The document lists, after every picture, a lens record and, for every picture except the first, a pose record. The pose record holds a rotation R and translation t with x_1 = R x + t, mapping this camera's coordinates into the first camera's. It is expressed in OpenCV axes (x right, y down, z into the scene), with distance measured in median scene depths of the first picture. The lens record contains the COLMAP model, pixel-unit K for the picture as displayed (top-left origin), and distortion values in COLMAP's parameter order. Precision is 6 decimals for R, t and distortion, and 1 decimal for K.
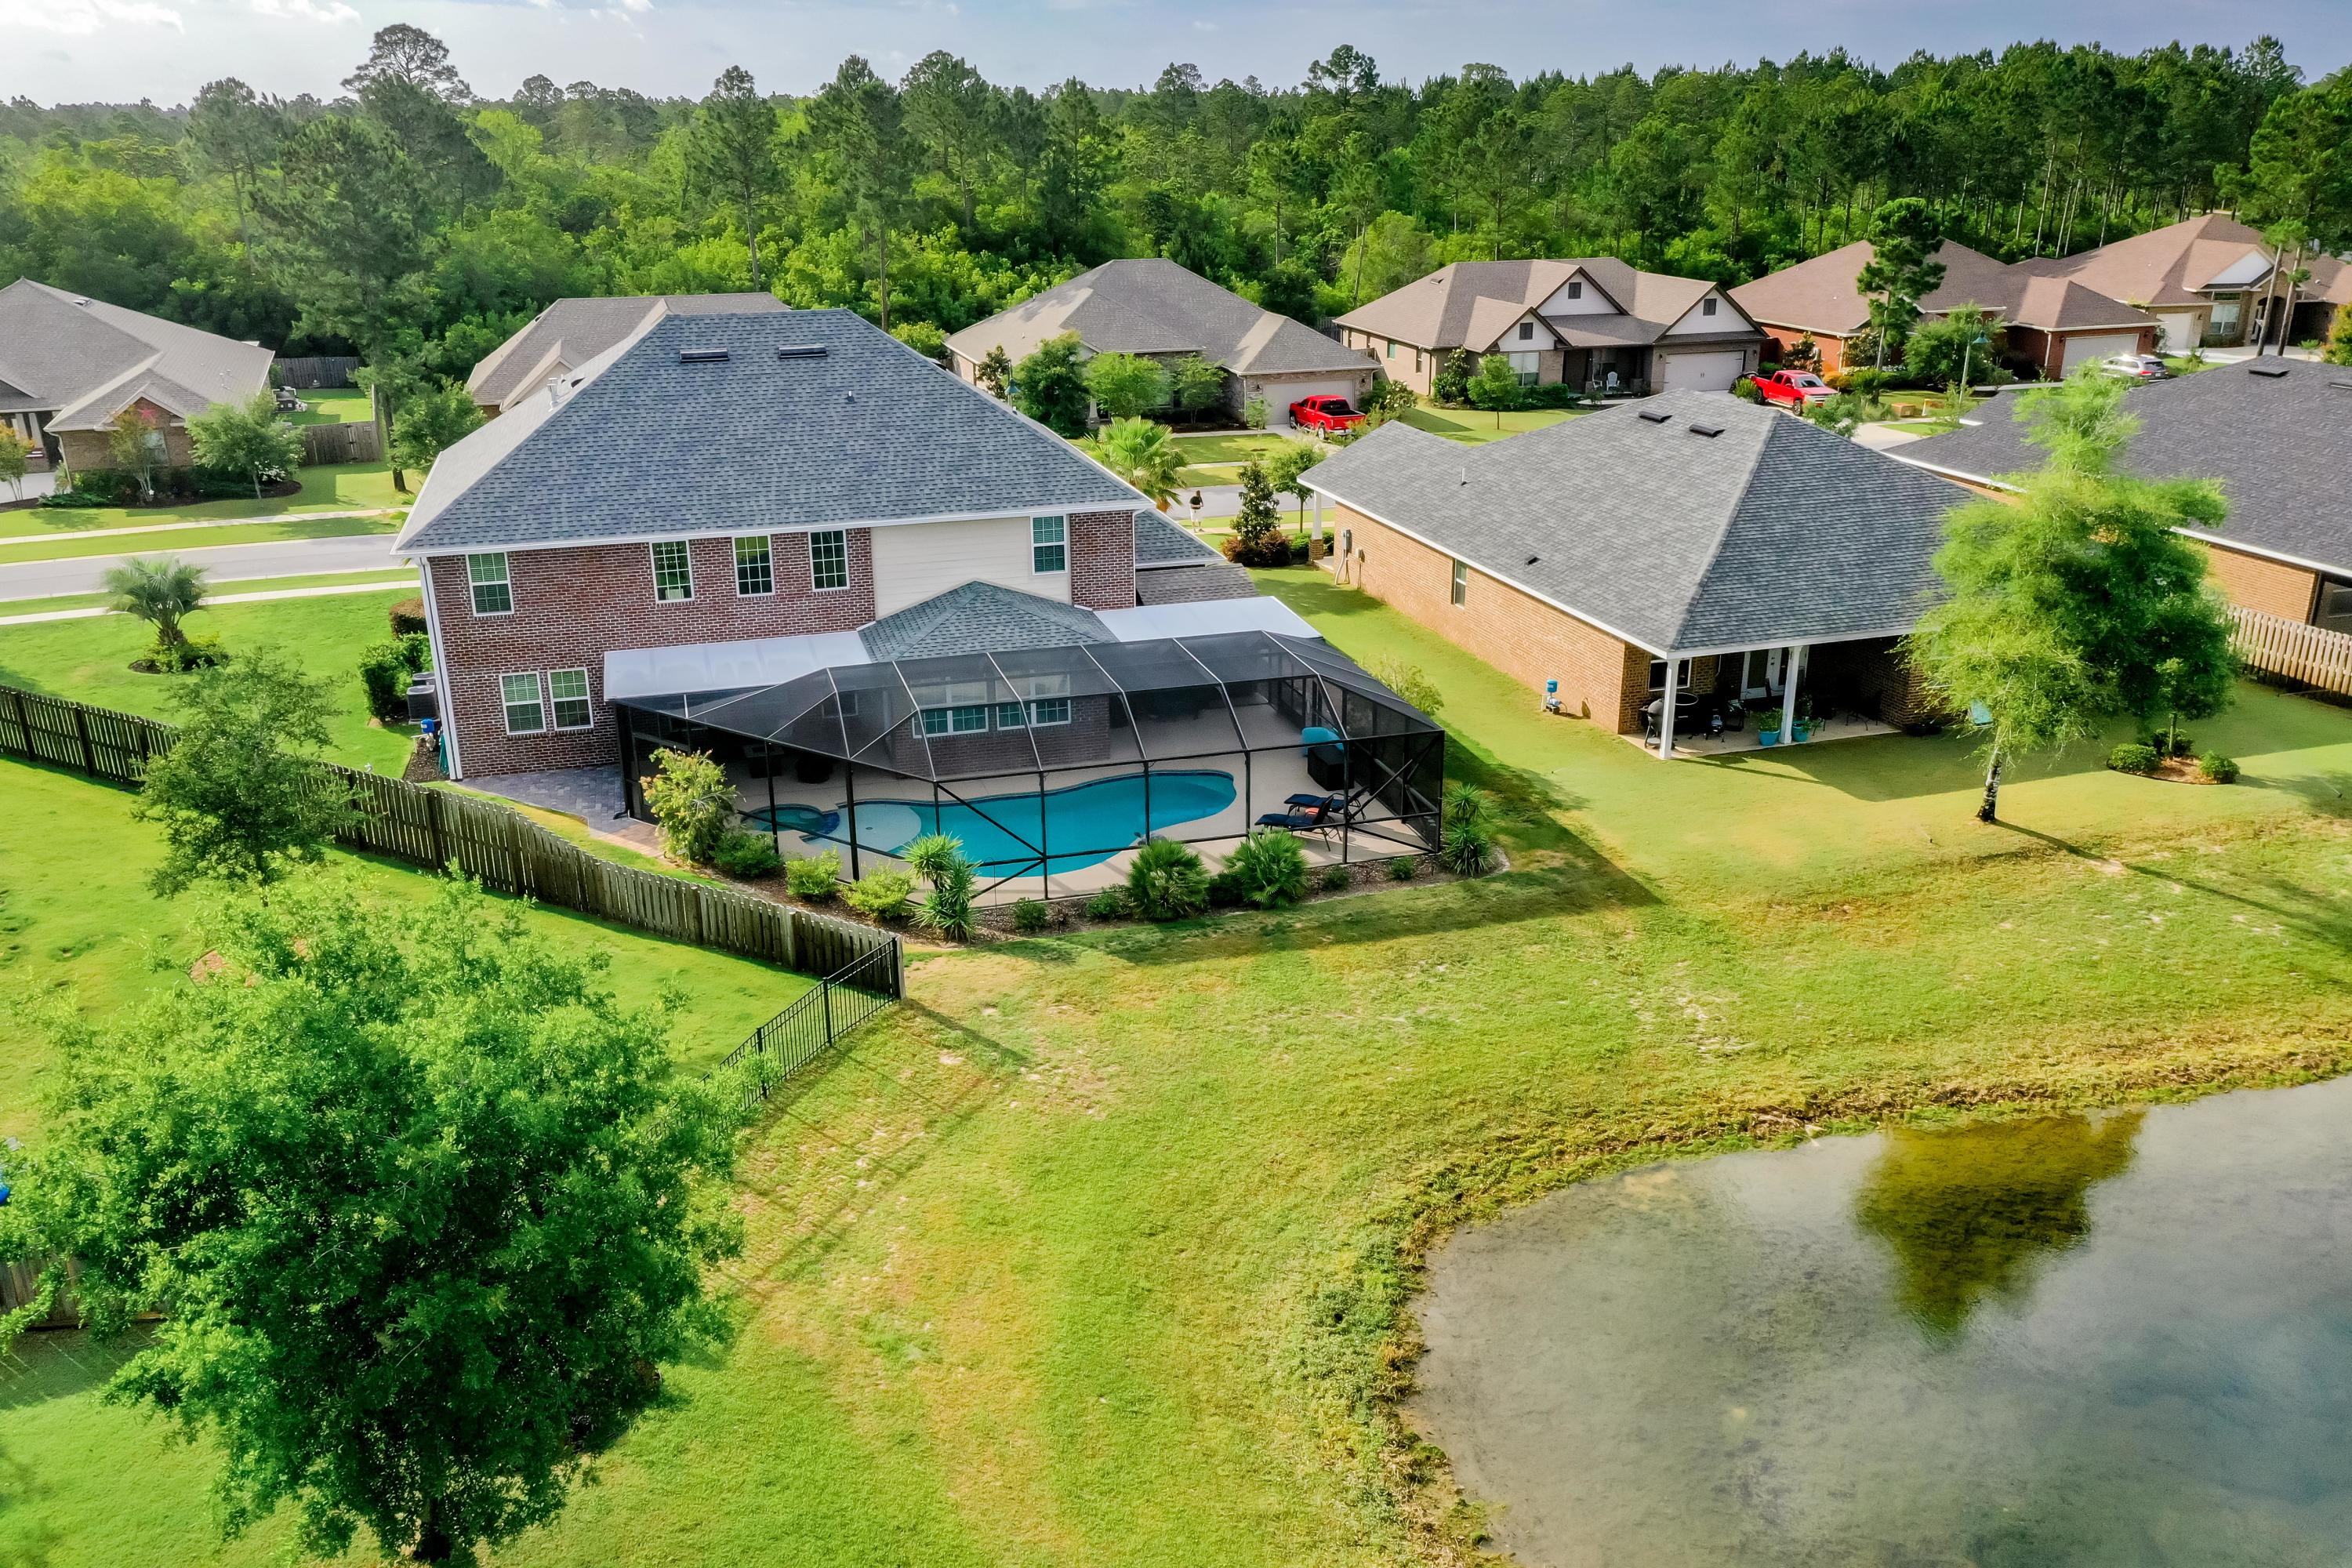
lens RADIAL K [[1859.0, 0, 1176.0], [0, 1859.0, 784.0], [0, 0, 1]] dist [0.009000, 0.035318]
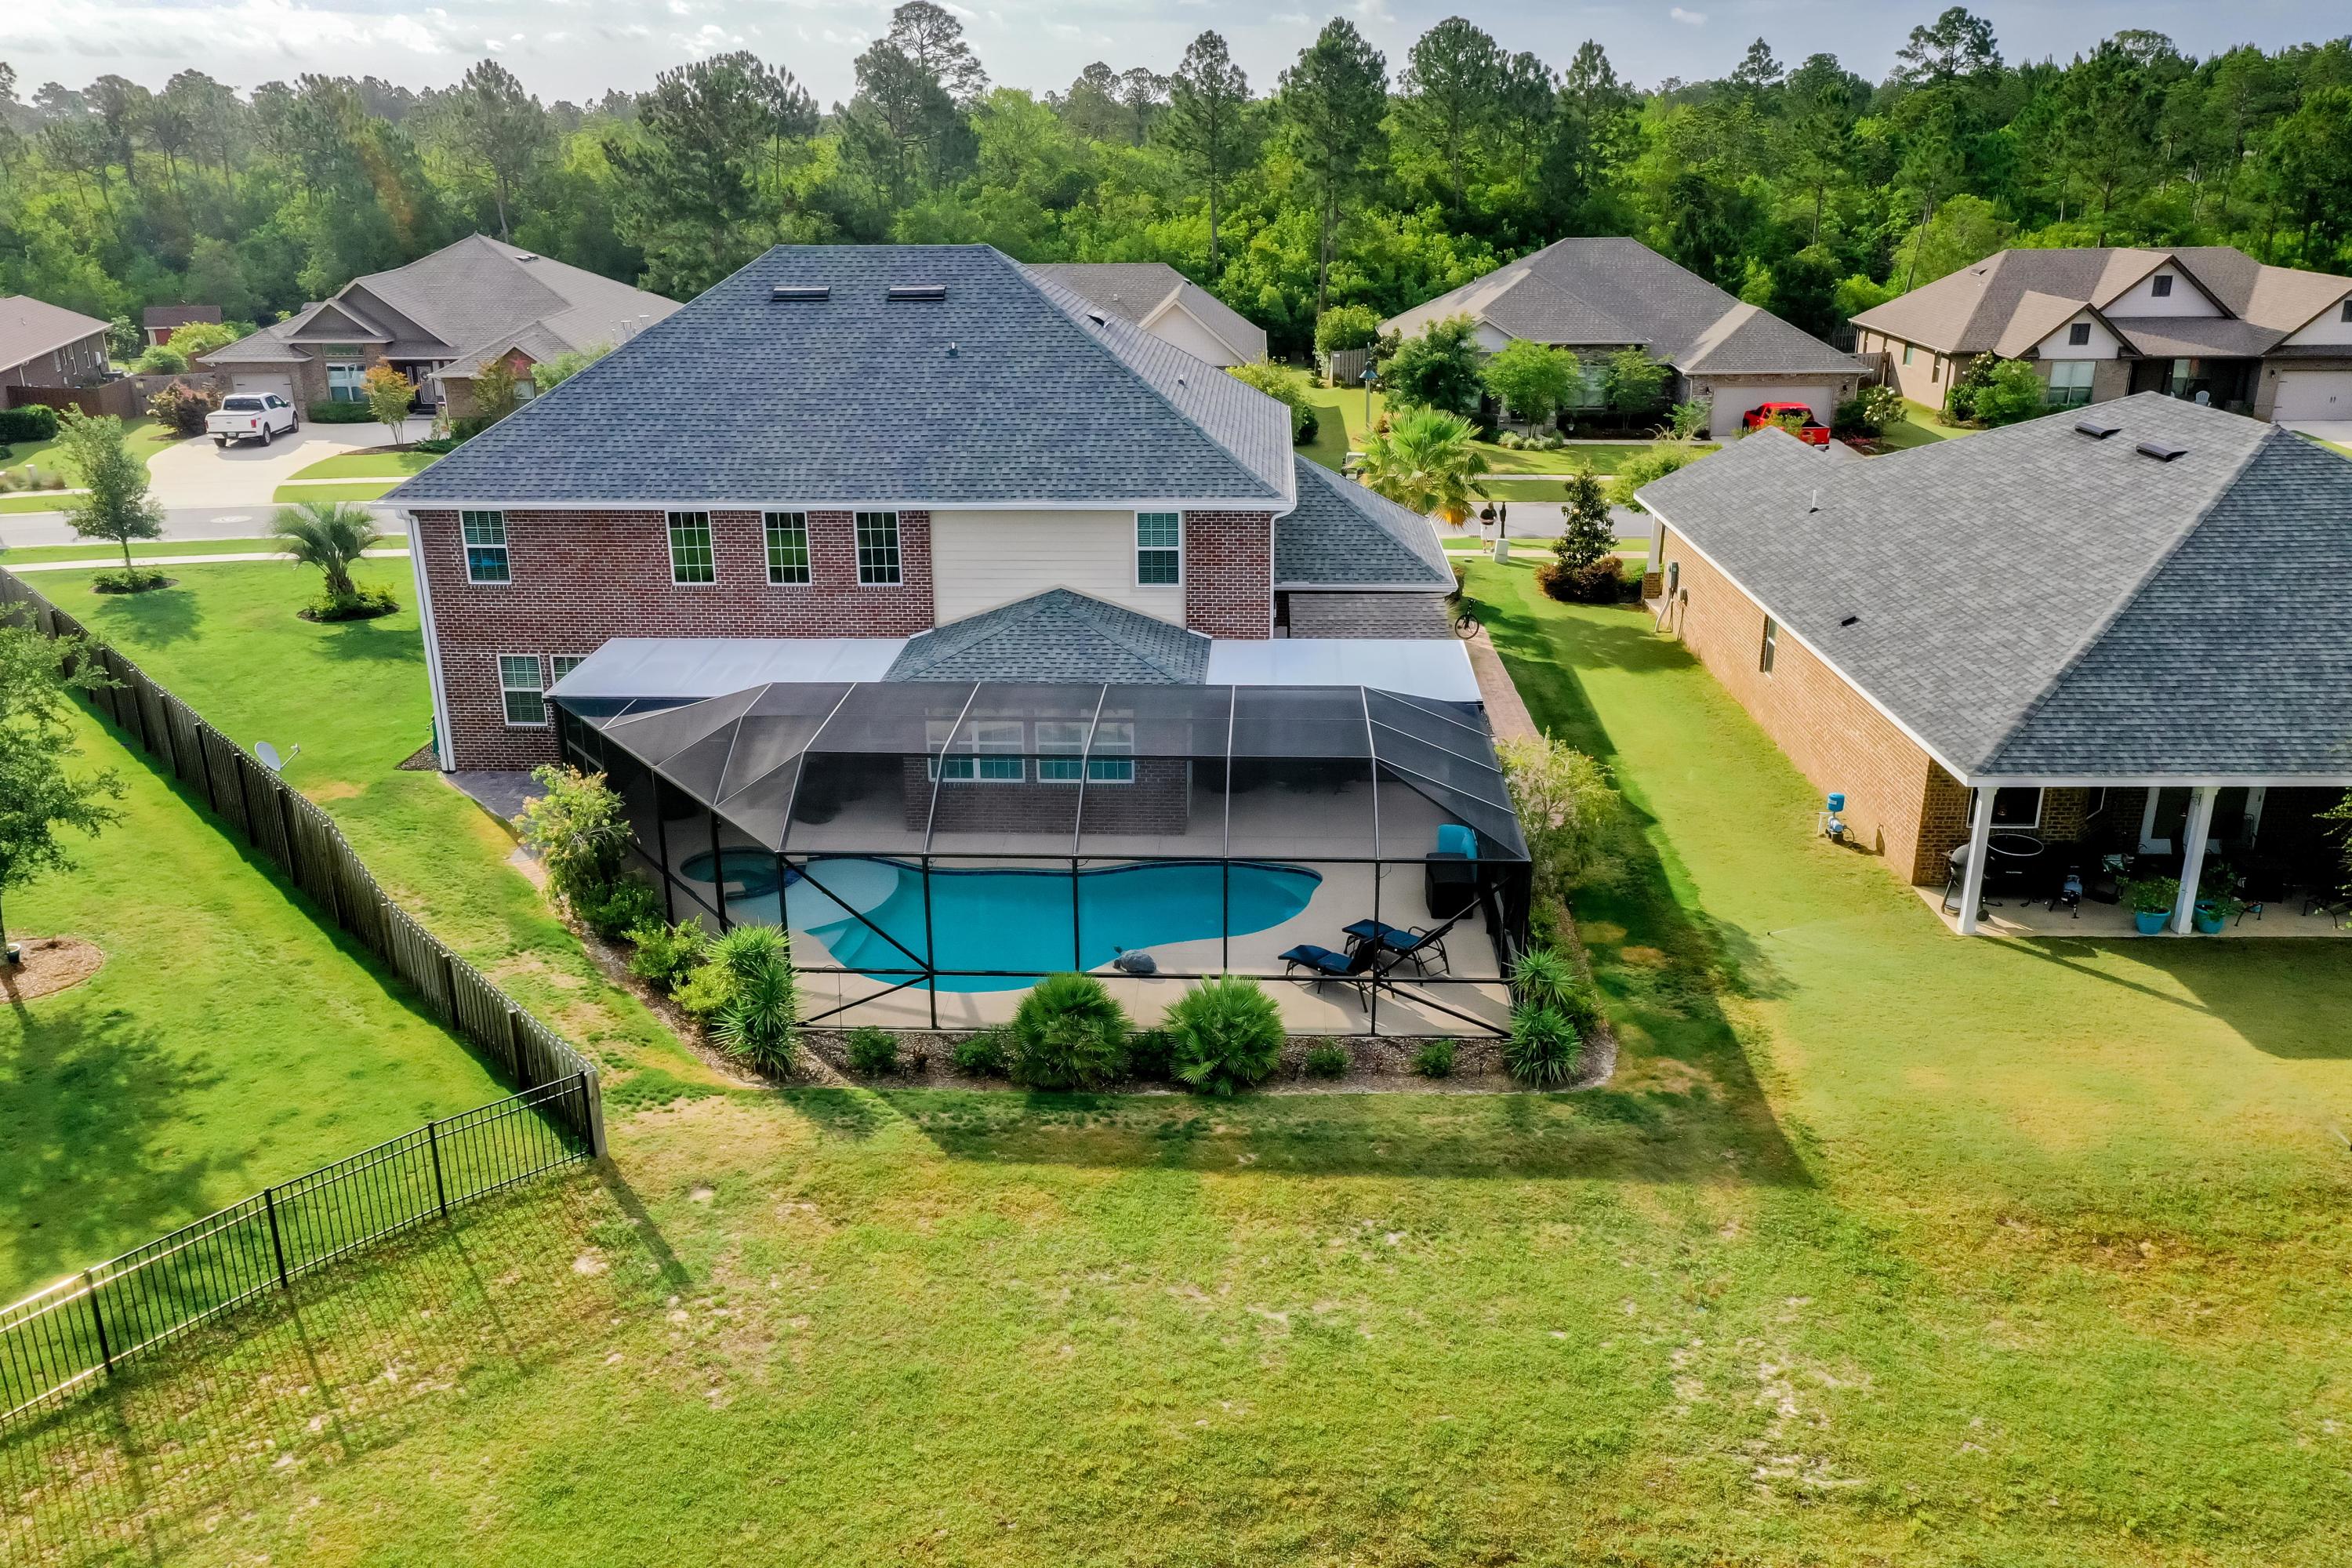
lens RADIAL K [[1859.0, 0, 1176.0], [0, 1859.0, 784.0], [0, 0, 1]] dist [0.009000, 0.035318]
pose [[0.946506, 0.108619, -0.303855, 0.190392], [-0.110019, 0.993850, 0.012564, -0.043359], [0.303351, 0.021538, 0.952635, 0.275091]]
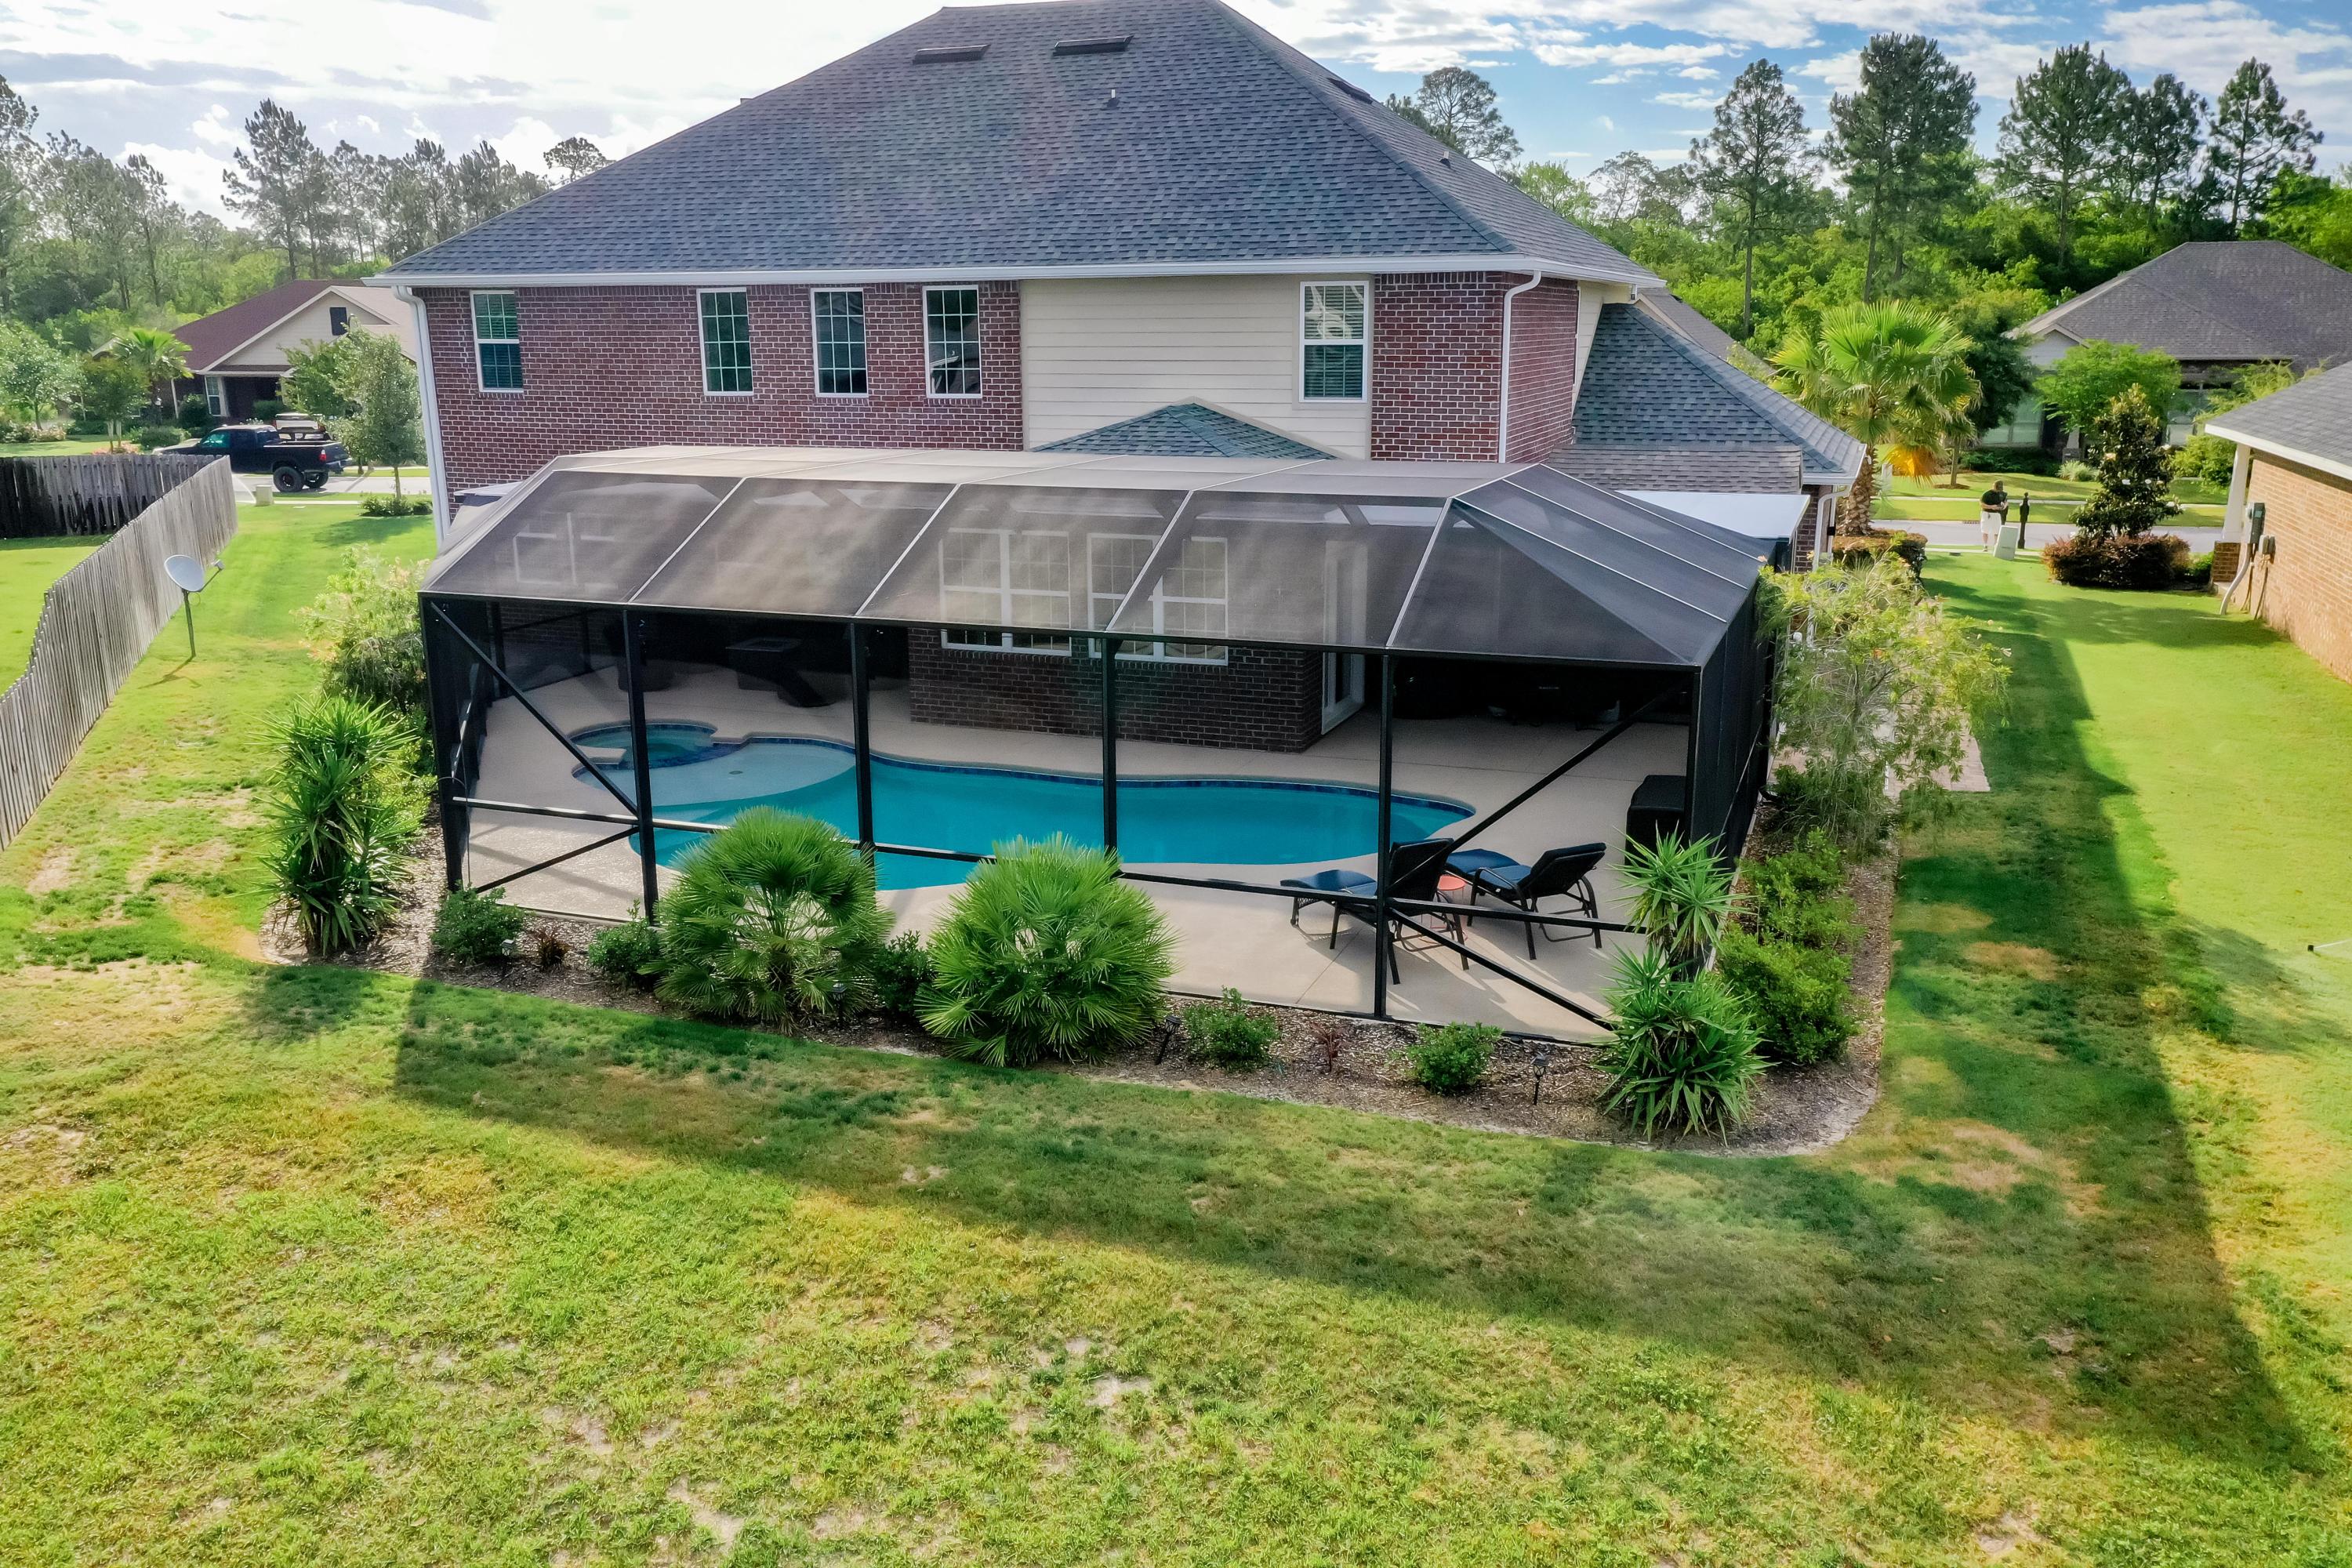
lens RADIAL K [[1859.0, 0, 1176.0], [0, 1859.0, 784.0], [0, 0, 1]] dist [0.009000, 0.035318]
pose [[0.799113, 0.149452, -0.582308, 0.221625], [-0.204761, 0.978355, -0.029897, 0.015615], [0.565236, 0.143125, 0.812418, 0.592333]]
